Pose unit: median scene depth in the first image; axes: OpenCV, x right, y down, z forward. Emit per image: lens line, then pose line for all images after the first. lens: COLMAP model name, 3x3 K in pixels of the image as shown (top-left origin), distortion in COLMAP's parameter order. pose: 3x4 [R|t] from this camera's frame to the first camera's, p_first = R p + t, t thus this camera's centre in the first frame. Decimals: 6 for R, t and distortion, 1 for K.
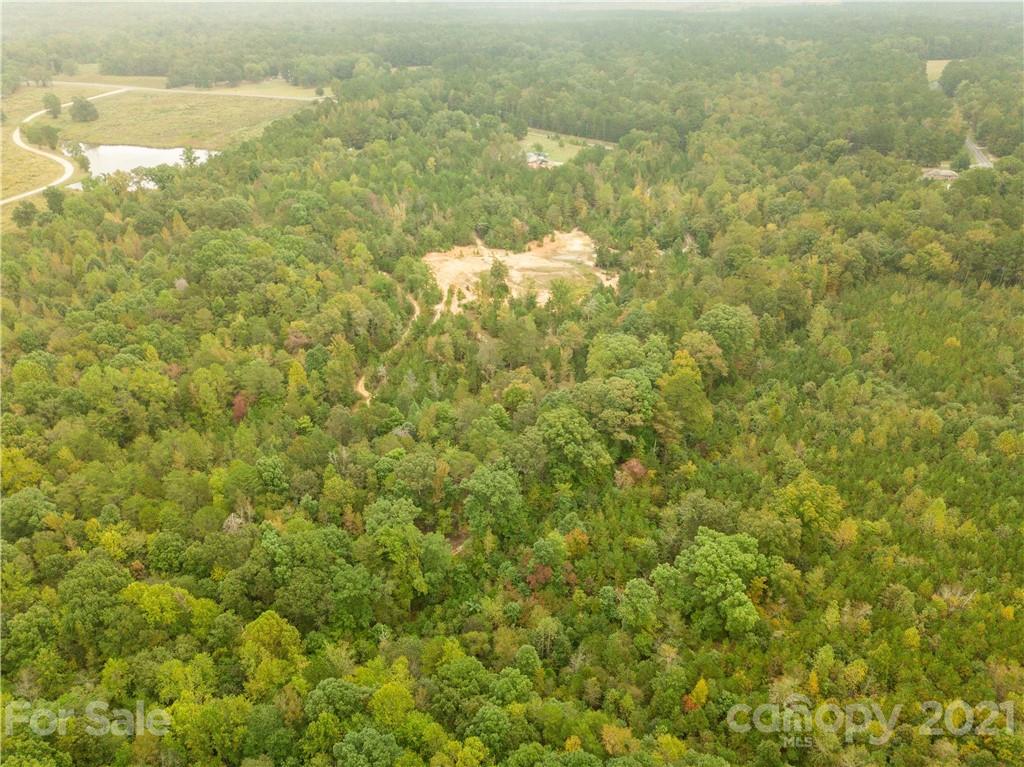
lens RADIAL K [[780.8, 0, 512.0], [0, 780.8, 383.5], [0, 0, 1]] dist [0.020853, -0.001739]
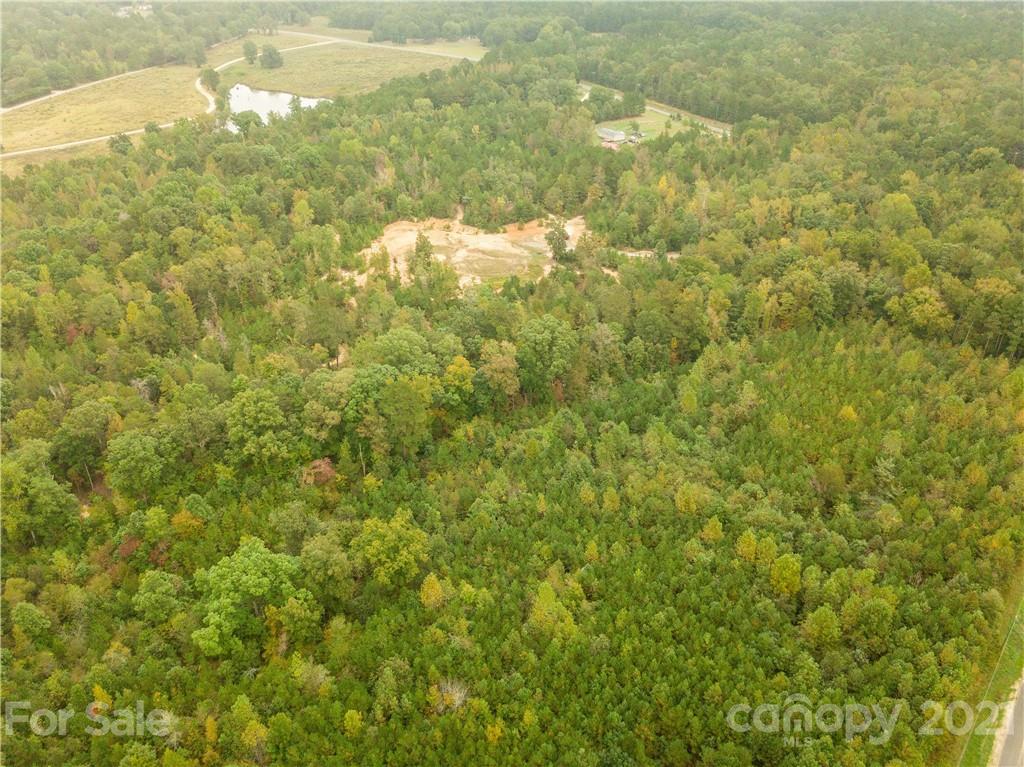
lens RADIAL K [[815.7, 0, 512.0], [0, 815.7, 383.5], [0, 0, 1]] dist [0.026297, -0.007875]
pose [[0.931148, 0.186803, -0.313158, 0.357054], [-0.181915, 0.982282, 0.045037, -0.041038], [0.316023, 0.015032, 0.948633, 0.101118]]
